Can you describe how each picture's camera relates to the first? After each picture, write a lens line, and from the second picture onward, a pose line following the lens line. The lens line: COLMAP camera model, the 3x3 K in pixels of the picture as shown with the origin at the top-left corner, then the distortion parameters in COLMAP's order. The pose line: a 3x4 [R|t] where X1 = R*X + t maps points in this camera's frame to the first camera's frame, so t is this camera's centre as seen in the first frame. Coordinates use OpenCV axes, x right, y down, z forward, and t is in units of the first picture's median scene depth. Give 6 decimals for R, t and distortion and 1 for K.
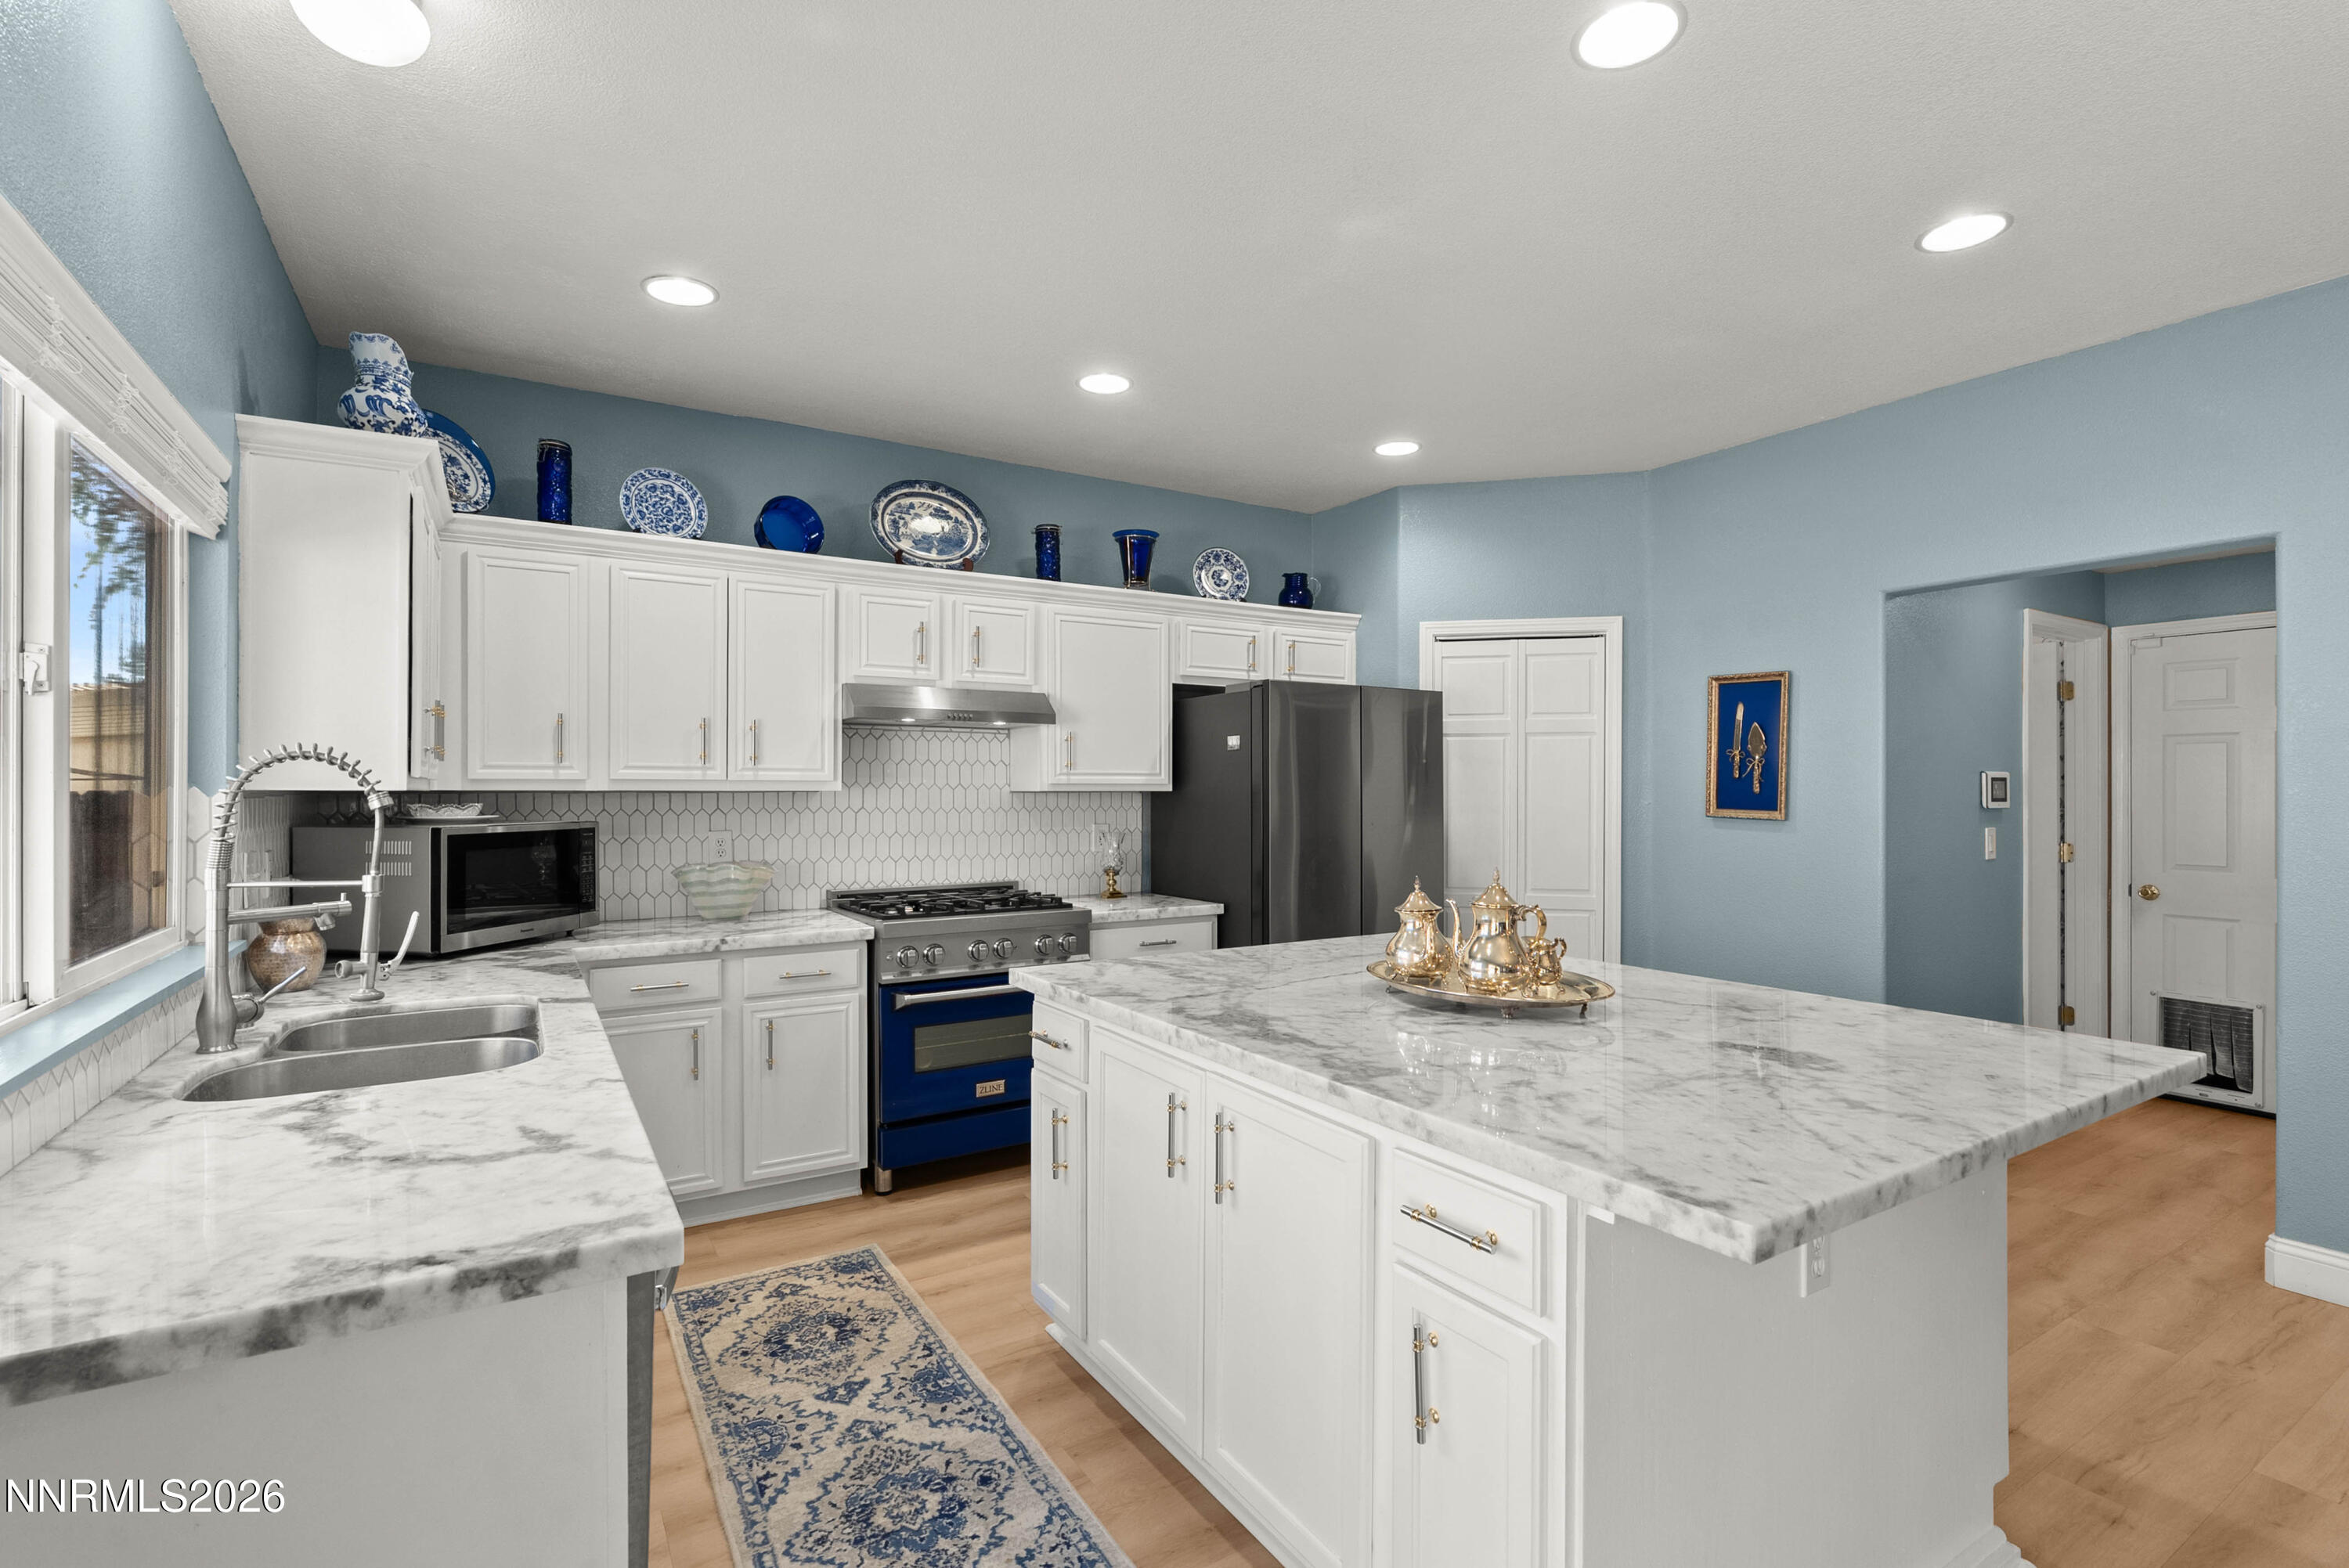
lens RADIAL K [[1095.4, 0, 1167.5], [0, 1095.4, 798.7], [0, 0, 1]] dist [-0.004344, 0.004372]
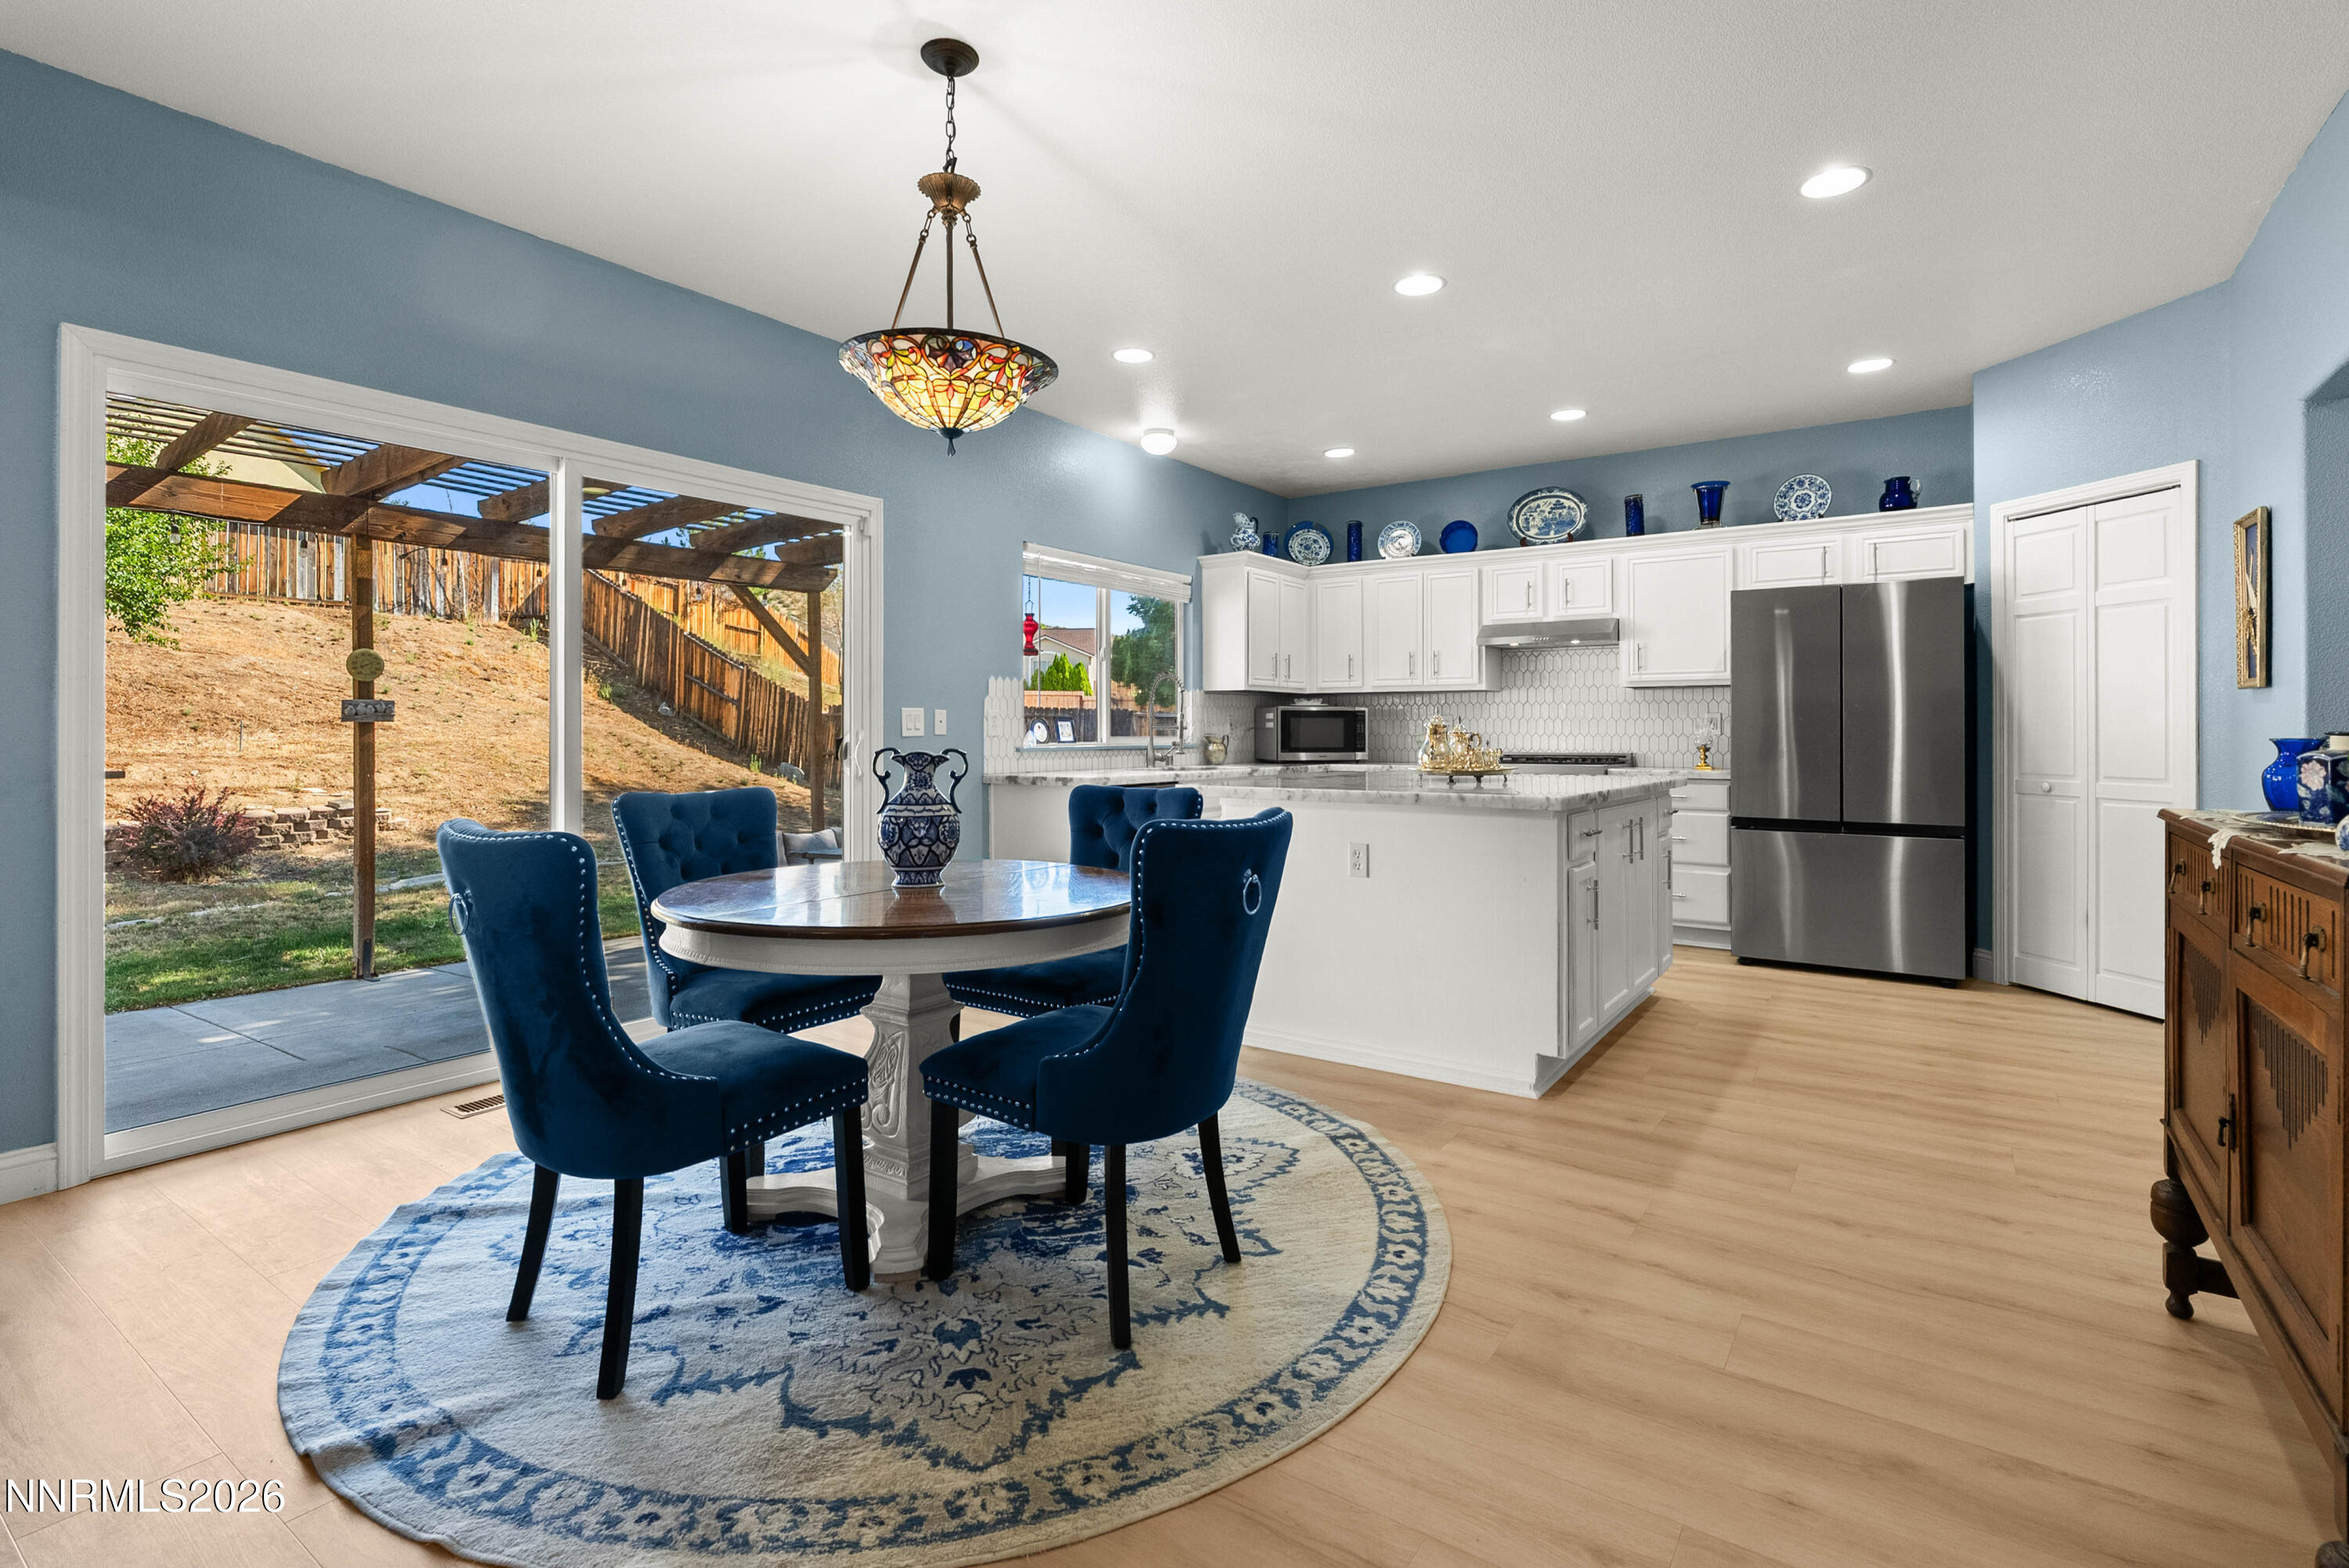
lens RADIAL K [[1095.4, 0, 1171.0], [0, 1095.4, 748.0], [0, 0, 1]] dist [-0.004344, 0.004372]
pose [[0.376332, 0.016084, -0.926345, 1.029150], [-0.006153, 0.999871, 0.014861, 0.057682], [0.926464, 0.000107, 0.376382, -0.076631]]
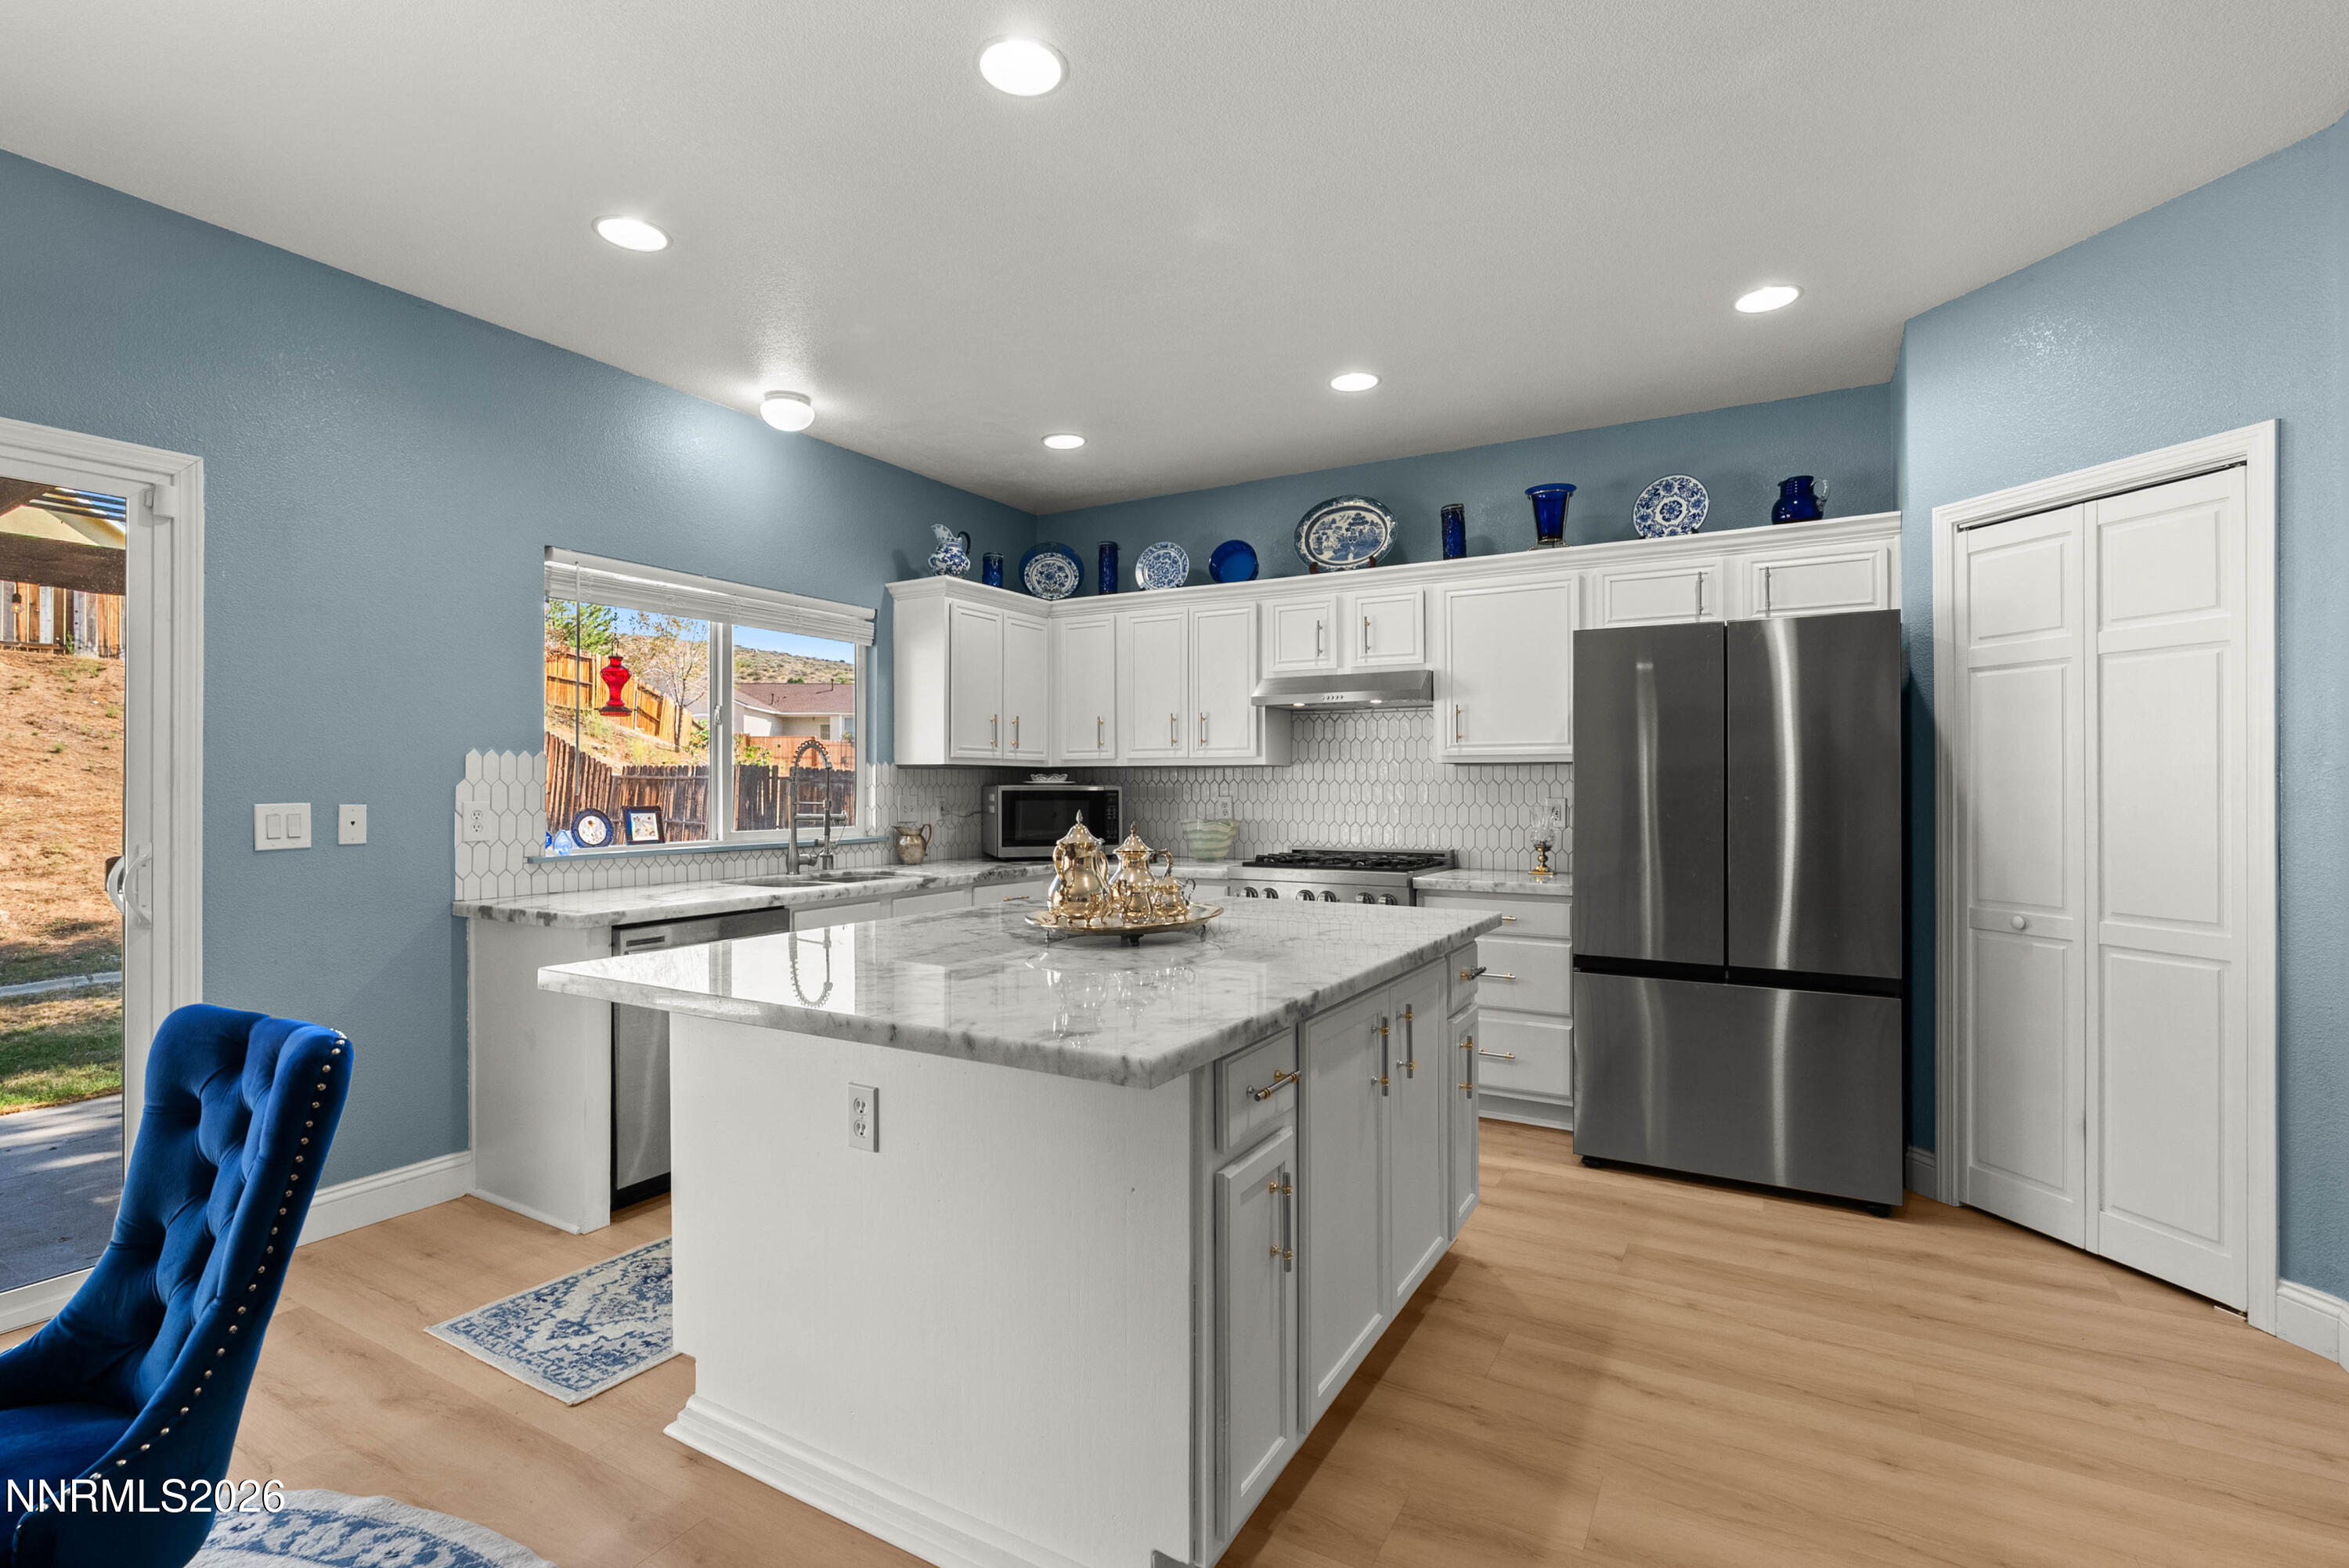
lens RADIAL K [[1095.4, 0, 1147.3], [0, 1095.4, 807.3], [0, 0, 1]] dist [-0.004344, 0.004372]
pose [[0.448294, 0.019119, -0.893682, 0.735125], [-0.005284, 0.999810, 0.018739, 0.018202], [0.893870, -0.003679, 0.448310, 0.296342]]
